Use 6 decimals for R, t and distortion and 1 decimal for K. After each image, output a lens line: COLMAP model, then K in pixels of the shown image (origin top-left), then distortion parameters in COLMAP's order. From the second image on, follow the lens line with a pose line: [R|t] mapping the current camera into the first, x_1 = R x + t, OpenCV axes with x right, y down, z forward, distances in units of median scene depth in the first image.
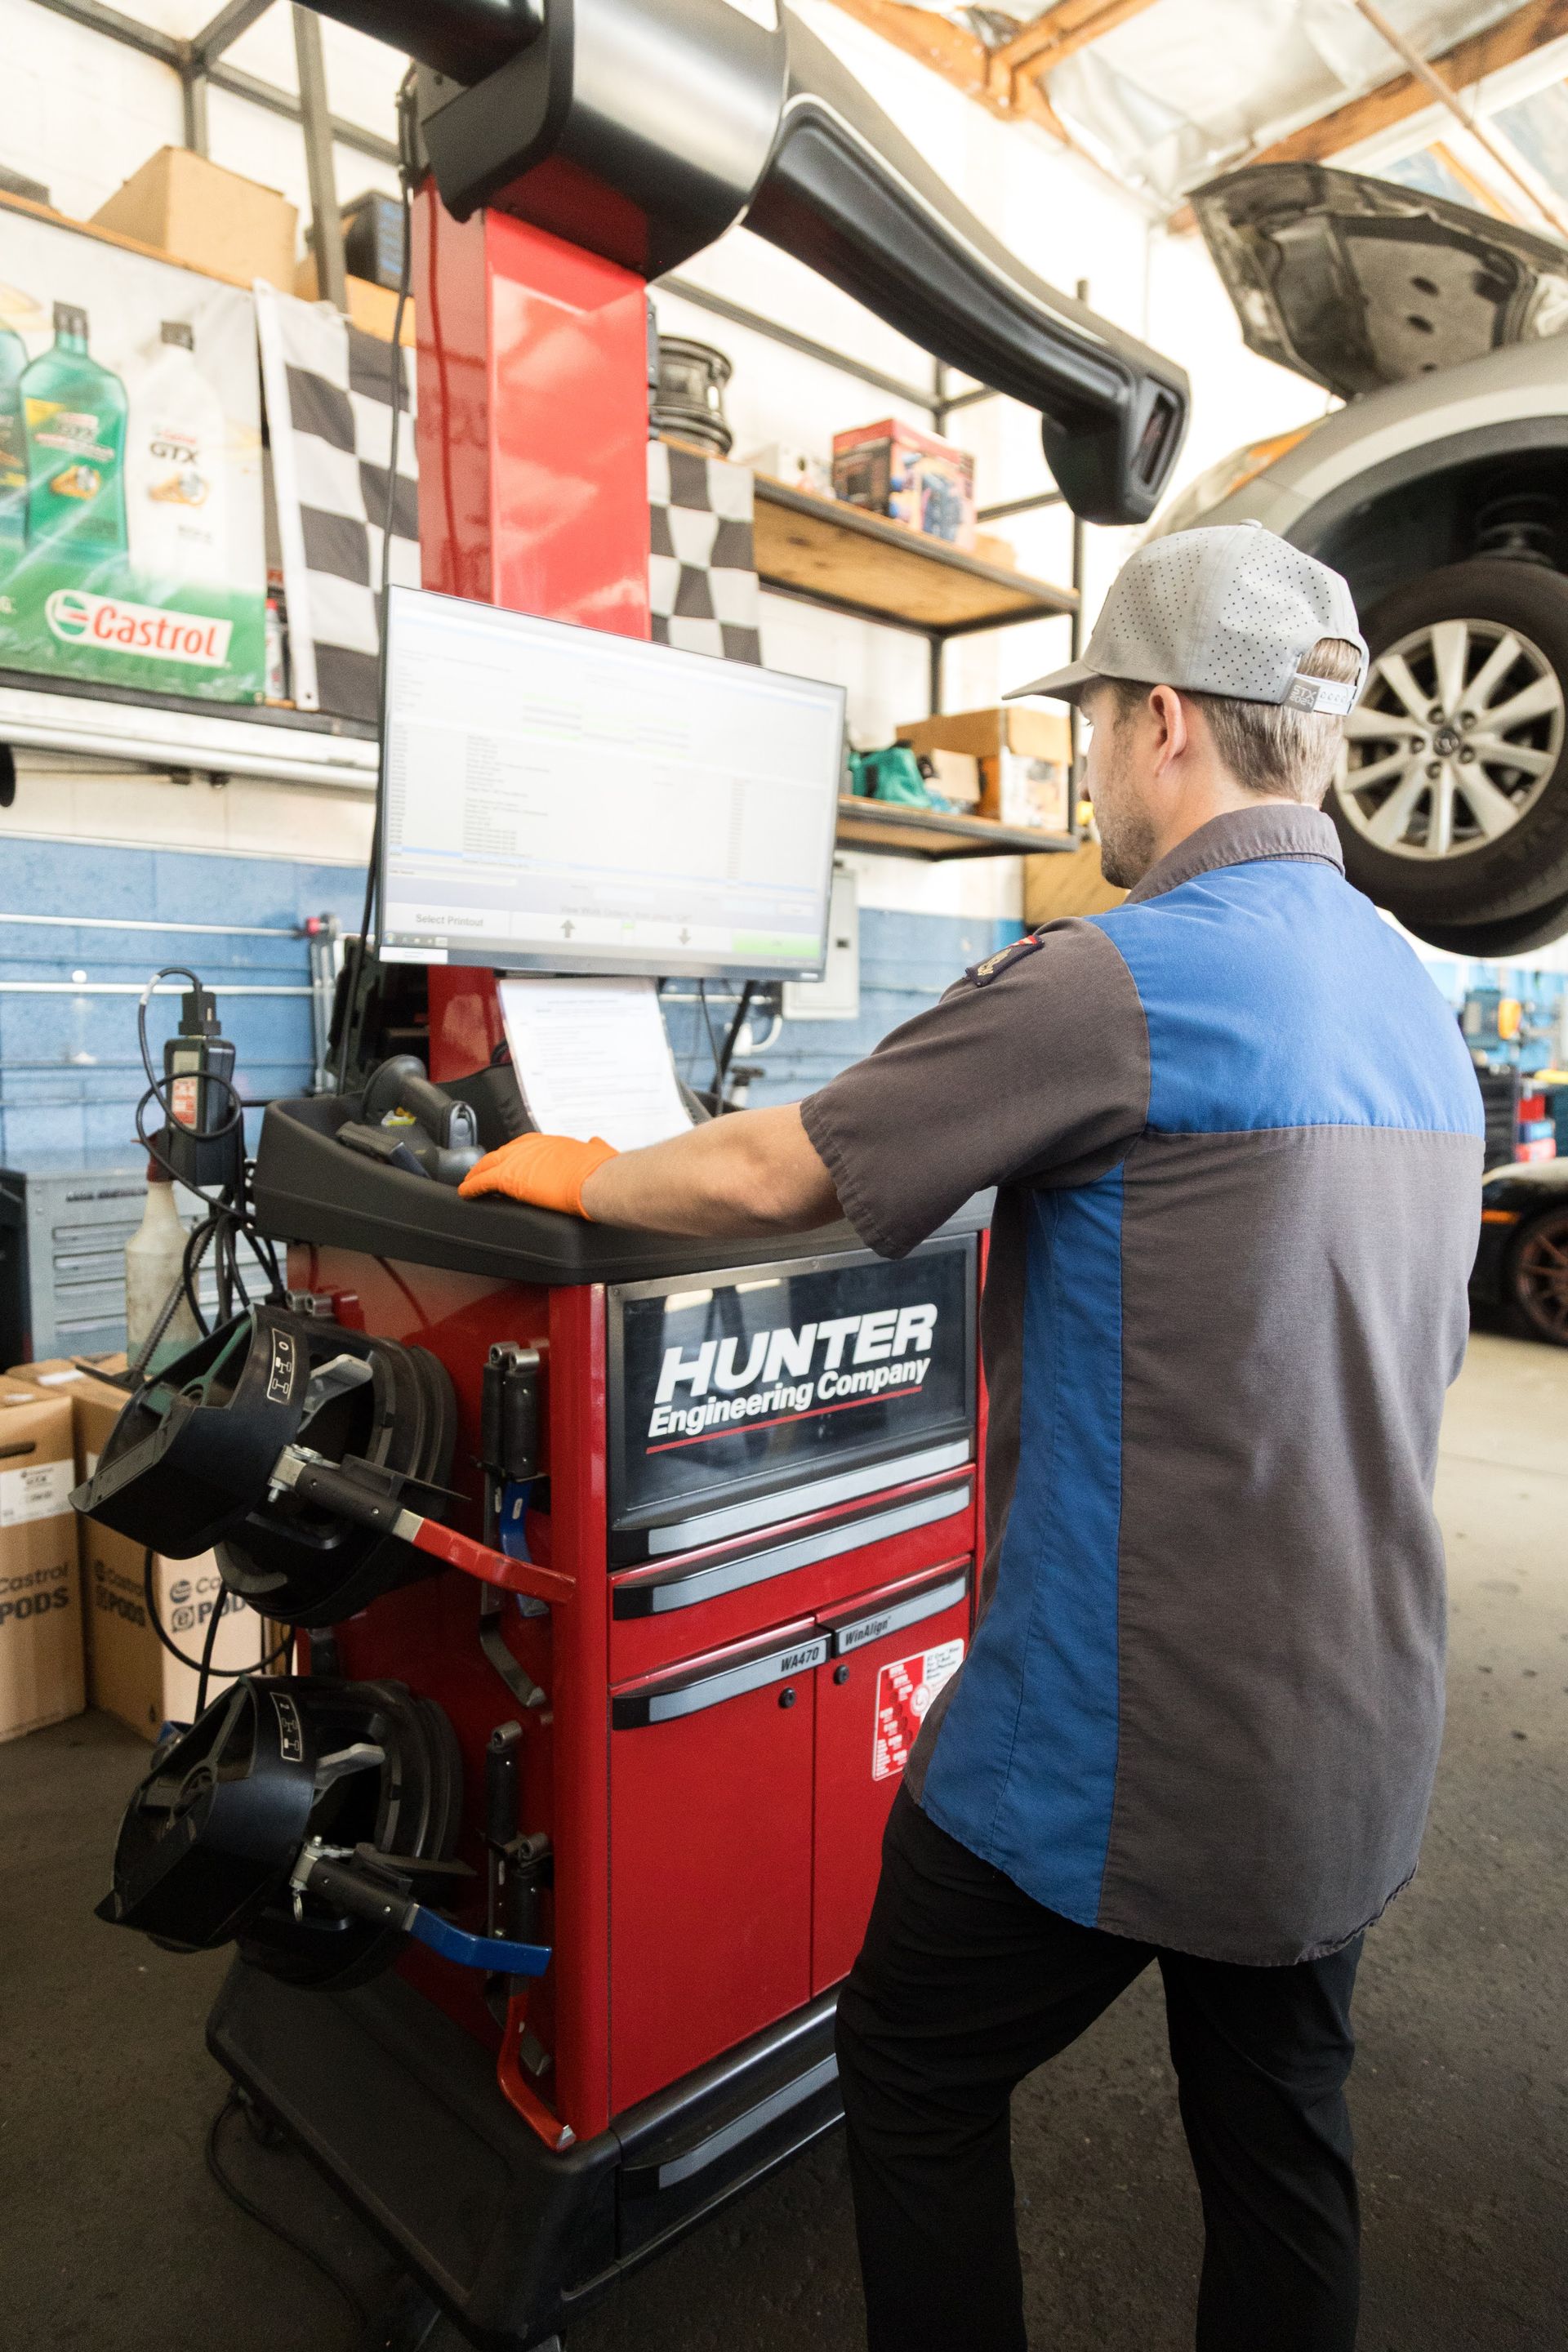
lens RADIAL K [[1545.6, 0, 756.2], [0, 1545.6, 1176.0], [0, 0, 1]] dist [0.053542, 0.000275]
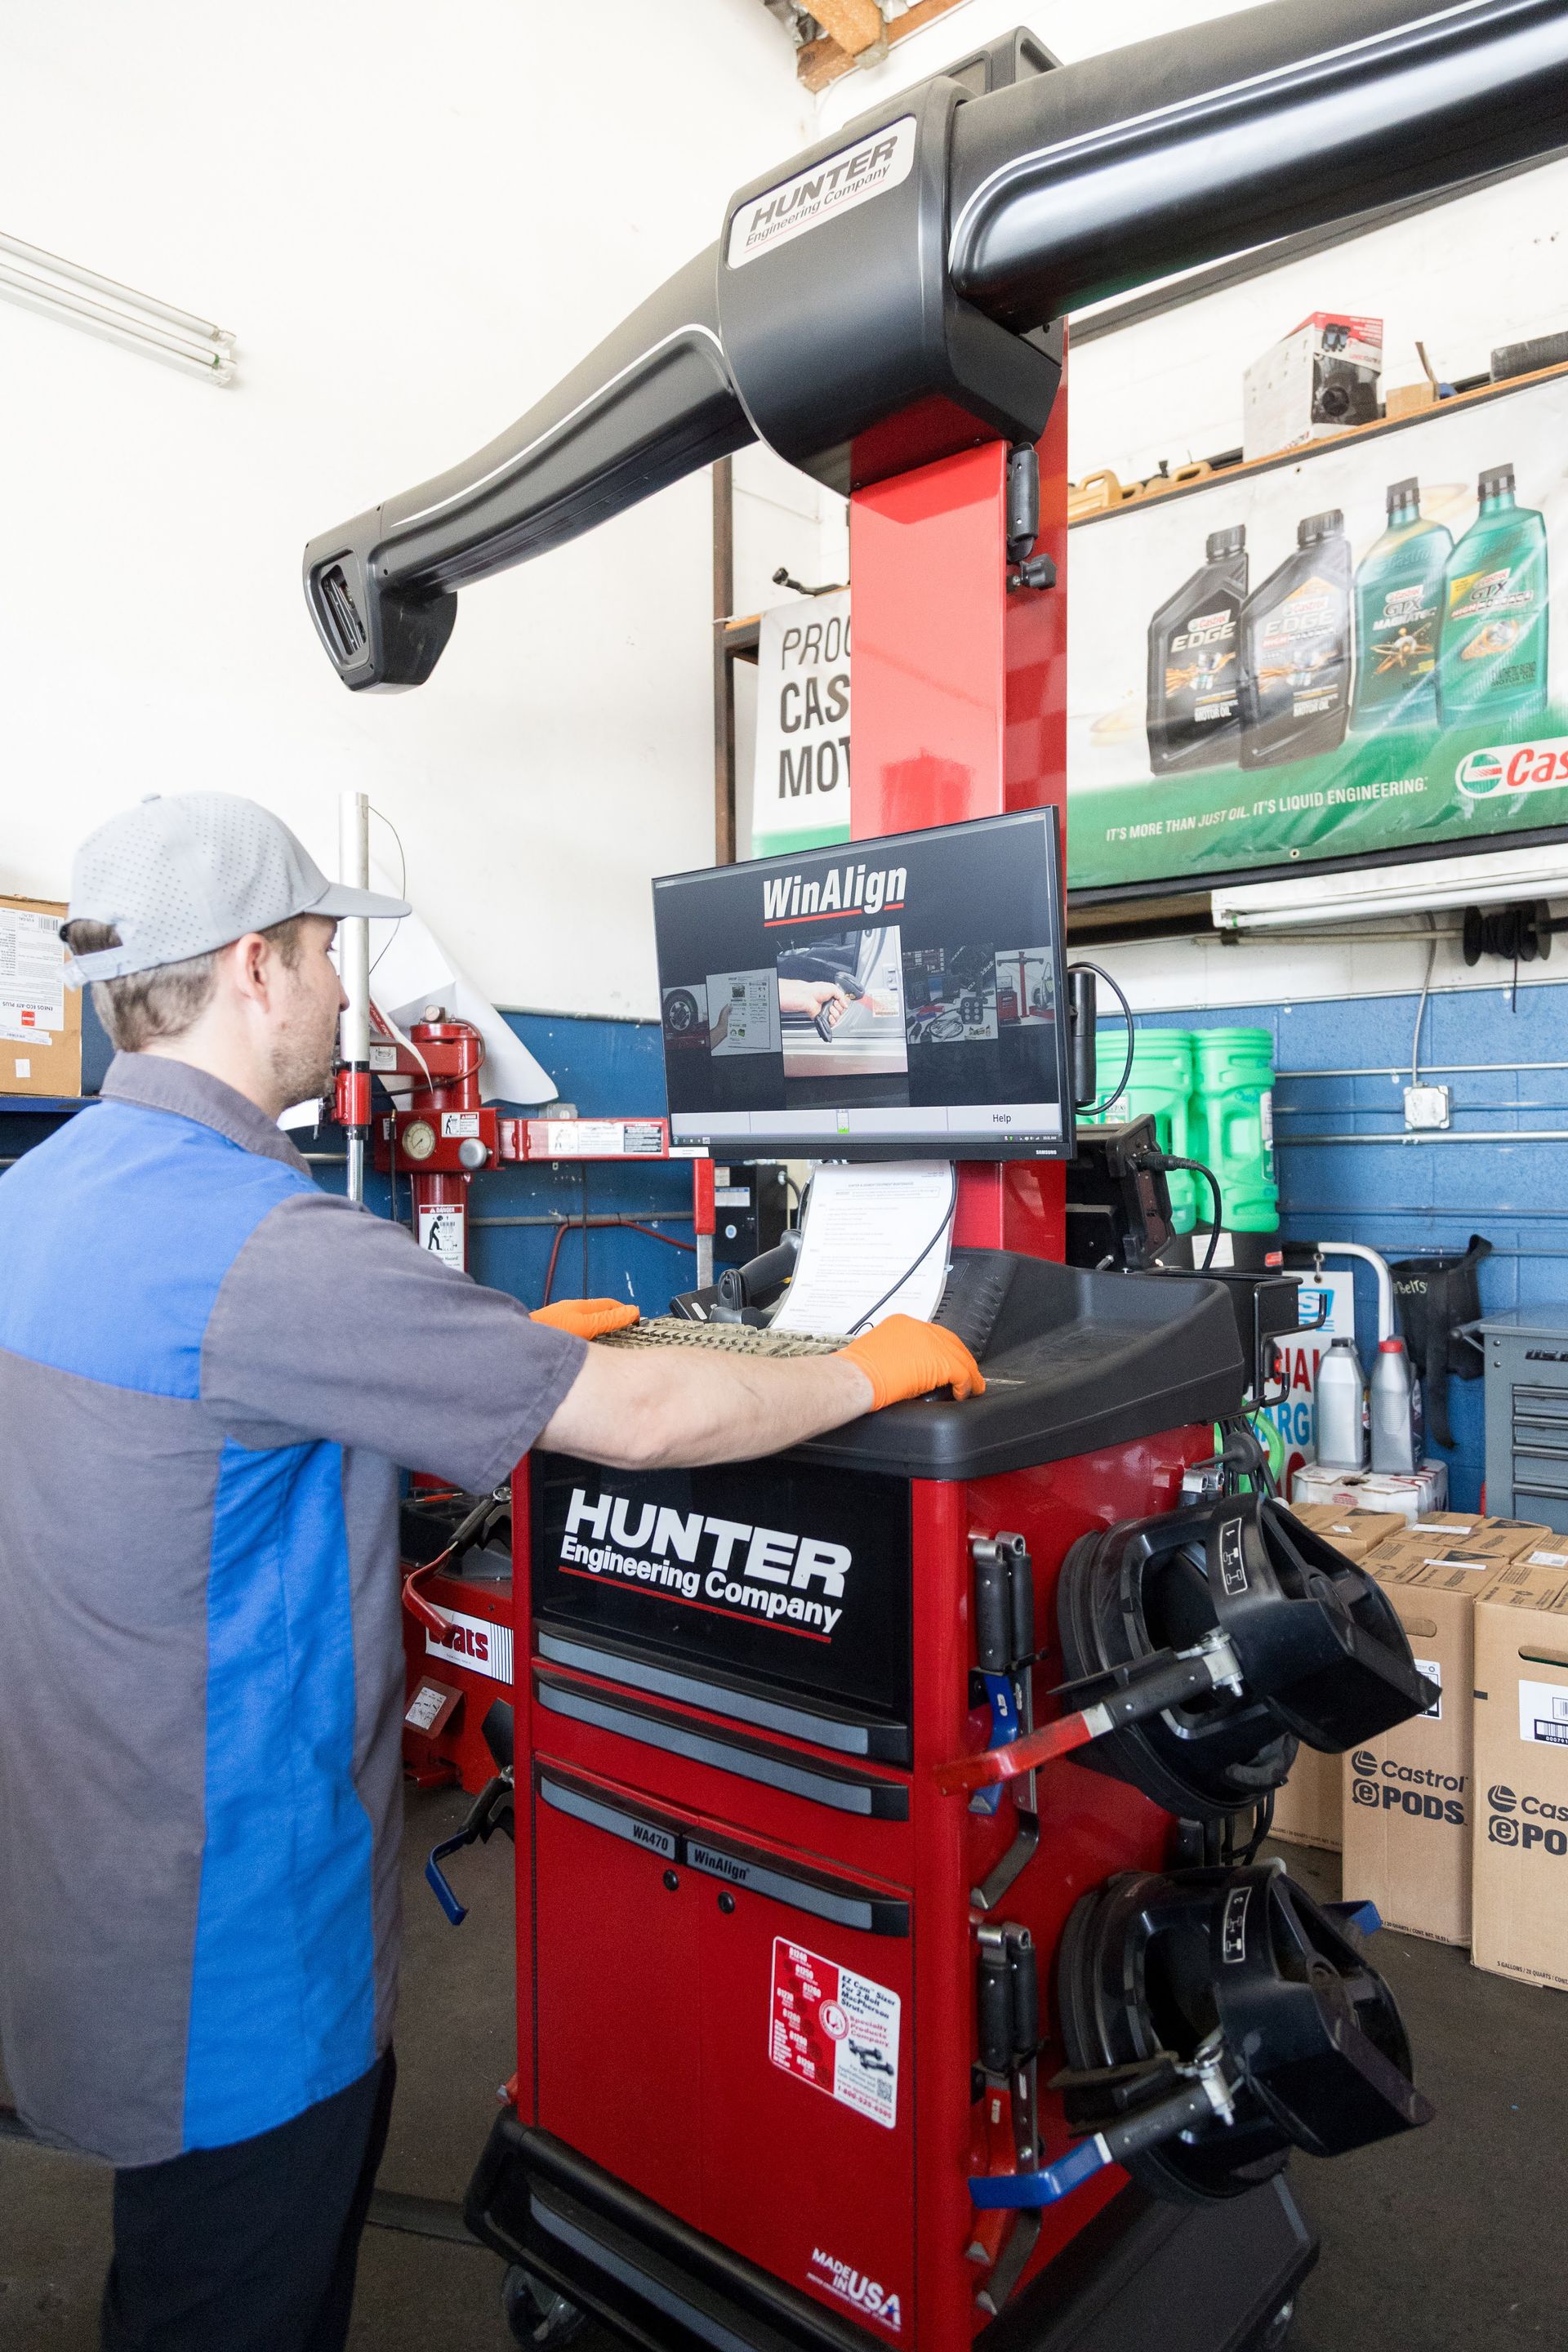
lens RADIAL K [[1545.6, 0, 756.2], [0, 1545.6, 1176.0], [0, 0, 1]] dist [0.053542, 0.000275]
pose [[0.111061, 0.015801, -0.993688, 1.002643], [-0.088801, 0.996032, 0.005913, -0.127192], [0.989838, 0.087584, 0.112024, 0.882312]]
